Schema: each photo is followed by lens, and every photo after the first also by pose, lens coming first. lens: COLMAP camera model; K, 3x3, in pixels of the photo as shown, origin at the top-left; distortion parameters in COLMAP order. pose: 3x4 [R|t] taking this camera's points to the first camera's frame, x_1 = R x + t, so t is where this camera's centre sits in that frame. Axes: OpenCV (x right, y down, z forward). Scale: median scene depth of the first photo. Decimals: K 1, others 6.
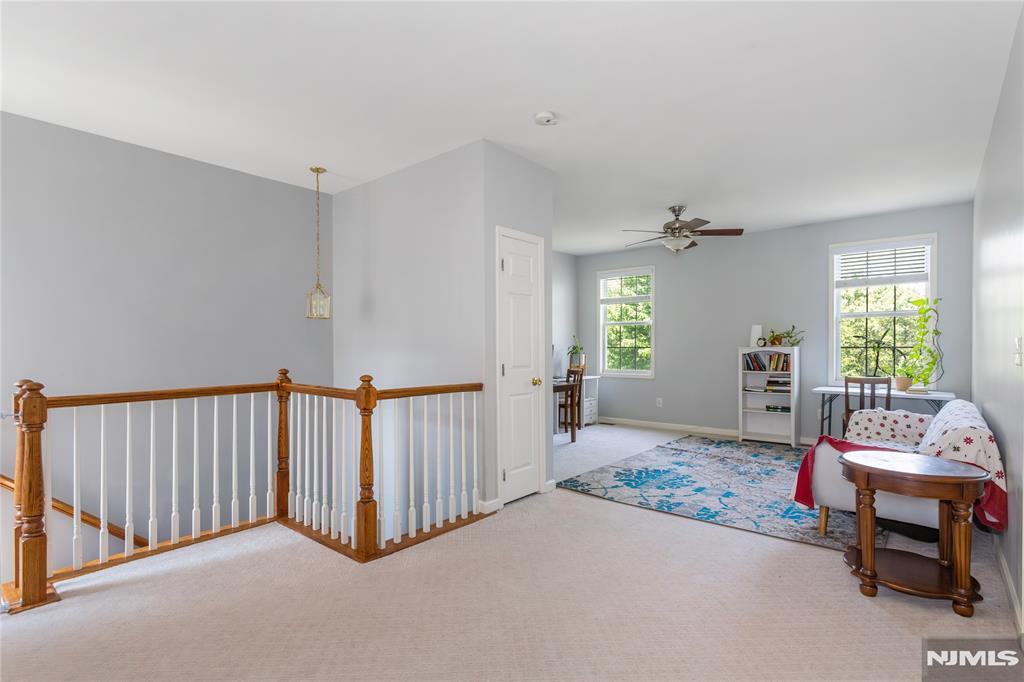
lens RADIAL K [[489.8, 0, 513.3], [0, 489.8, 347.8], [0, 0, 1]] dist [-0.001802, 0.003558]
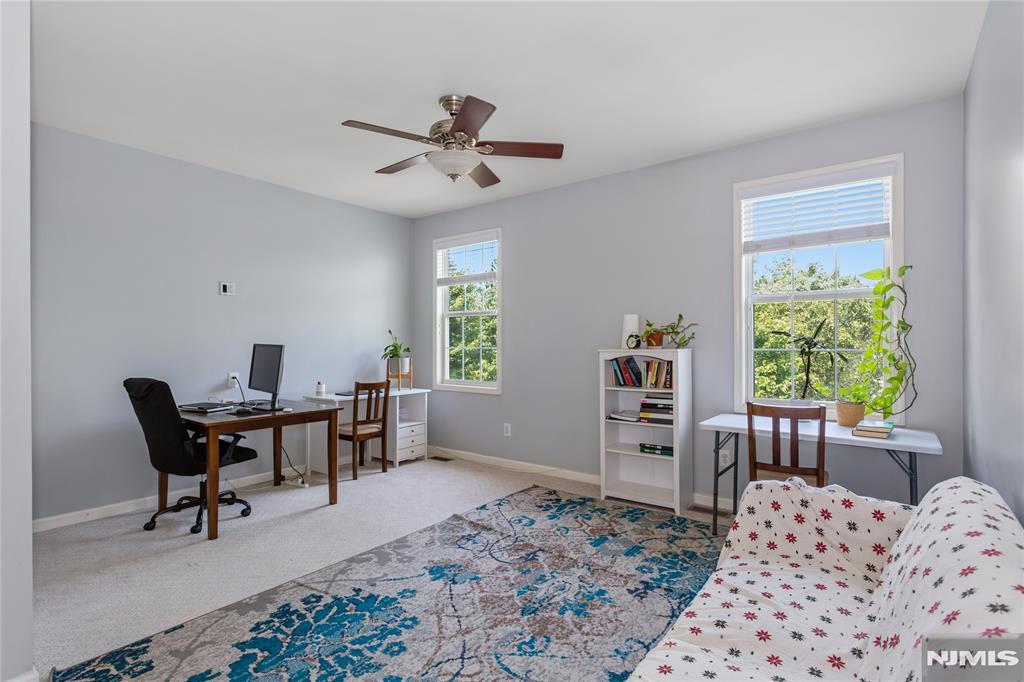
lens RADIAL K [[489.8, 0, 511.4], [0, 489.8, 336.3], [0, 0, 1]] dist [-0.001802, 0.003558]
pose [[0.998881, 0.002186, 0.047244, 0.363877], [-0.001455, 0.999879, -0.015491, -0.008741], [-0.047272, 0.015405, 0.998763, 0.432707]]
